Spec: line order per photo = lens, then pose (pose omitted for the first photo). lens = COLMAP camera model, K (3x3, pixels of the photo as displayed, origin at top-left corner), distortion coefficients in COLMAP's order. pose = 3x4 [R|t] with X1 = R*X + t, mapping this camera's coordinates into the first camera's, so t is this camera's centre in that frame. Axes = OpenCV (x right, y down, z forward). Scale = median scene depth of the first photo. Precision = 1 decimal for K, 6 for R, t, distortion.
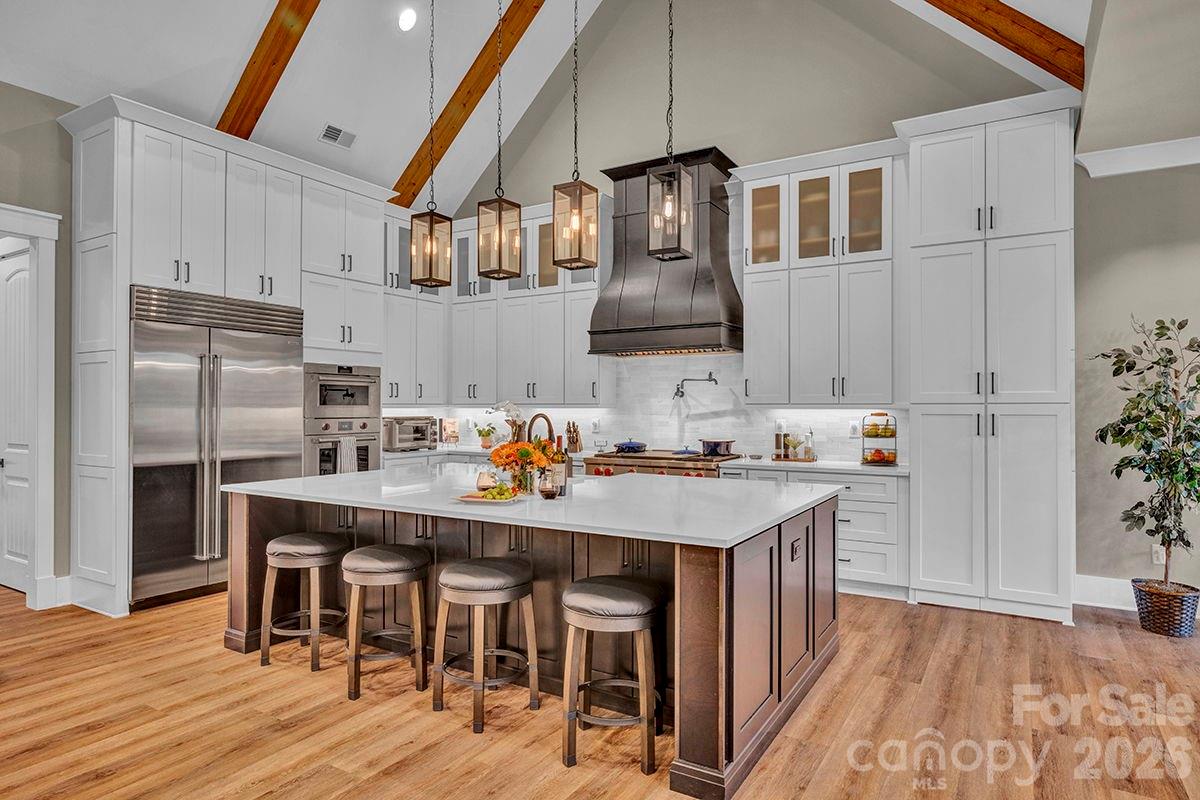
lens RADIAL K [[685.9, 0, 599.1], [0, 685.9, 400.2], [0, 0, 1]] dist [0.002877, -0.000075]
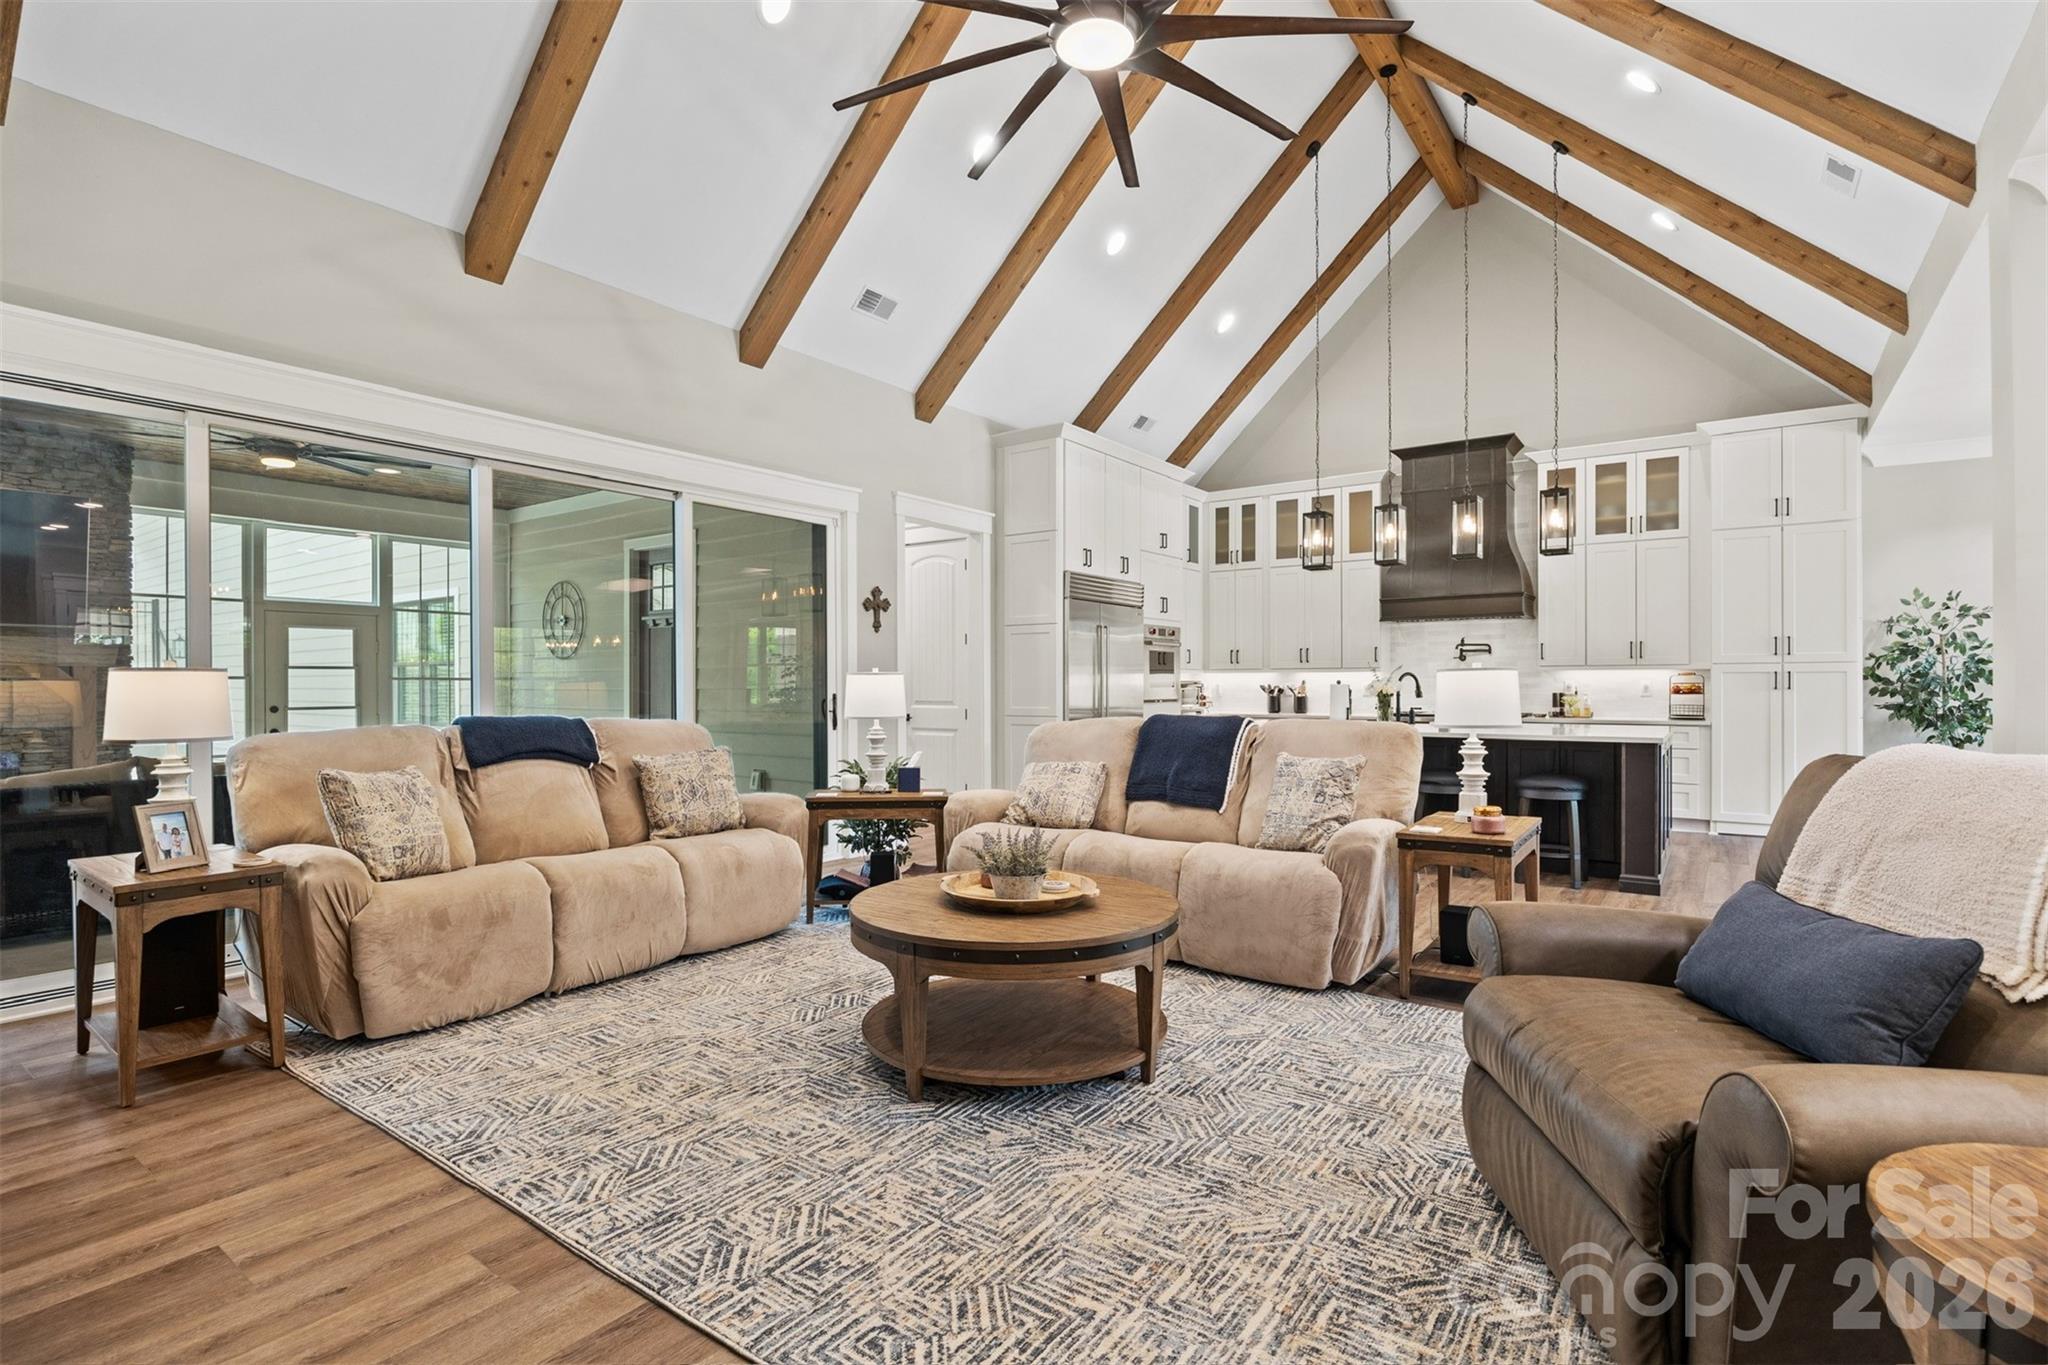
lens RADIAL K [[984.6, 0, 1025.7], [0, 984.6, 684.5], [0, 0, 1]] dist [-0.002814, -0.000142]
pose [[0.997447, -0.002256, -0.071378, -0.527969], [0.002836, 0.999964, 0.008032, 0.020931], [0.071357, -0.008214, 0.997417, -0.671499]]
